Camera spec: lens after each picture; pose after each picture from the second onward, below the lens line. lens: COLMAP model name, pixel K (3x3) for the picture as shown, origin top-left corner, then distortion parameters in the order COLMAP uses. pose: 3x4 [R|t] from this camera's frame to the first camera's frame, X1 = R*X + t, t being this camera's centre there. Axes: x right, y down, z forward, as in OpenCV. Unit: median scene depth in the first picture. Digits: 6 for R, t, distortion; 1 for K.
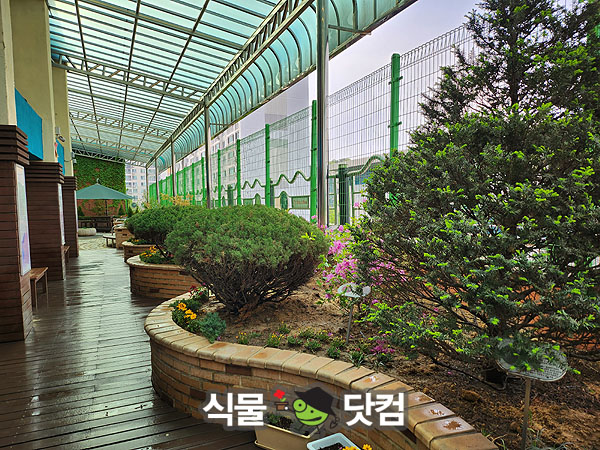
lens RADIAL K [[437.7, 0, 309.9], [0, 437.7, 234.1], [0, 0, 1]] dist [0.092235, -0.135402]
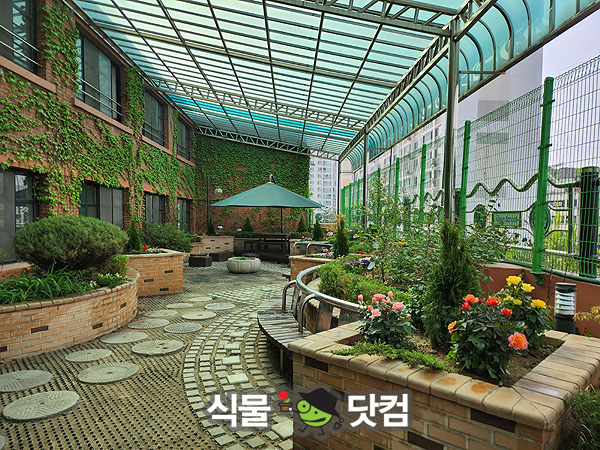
lens RADIAL K [[437.7, 0, 309.9], [0, 437.7, 234.1], [0, 0, 1]] dist [0.092235, -0.135402]
pose [[0.932081, 0.038298, -0.360219, -0.162807], [-0.050085, 0.998470, -0.023440, -0.022725], [0.358770, 0.039890, 0.932573, 0.360974]]
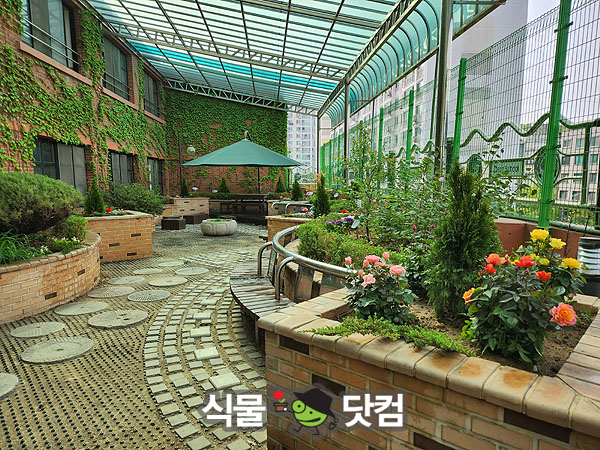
lens RADIAL K [[437.7, 0, 309.9], [0, 437.7, 234.1], [0, 0, 1]] dist [0.092235, -0.135402]
pose [[0.948168, 0.053337, -0.313263, -0.168420], [-0.035965, 0.997491, 0.060977, -0.020906], [0.315729, -0.046550, 0.947707, 0.378162]]
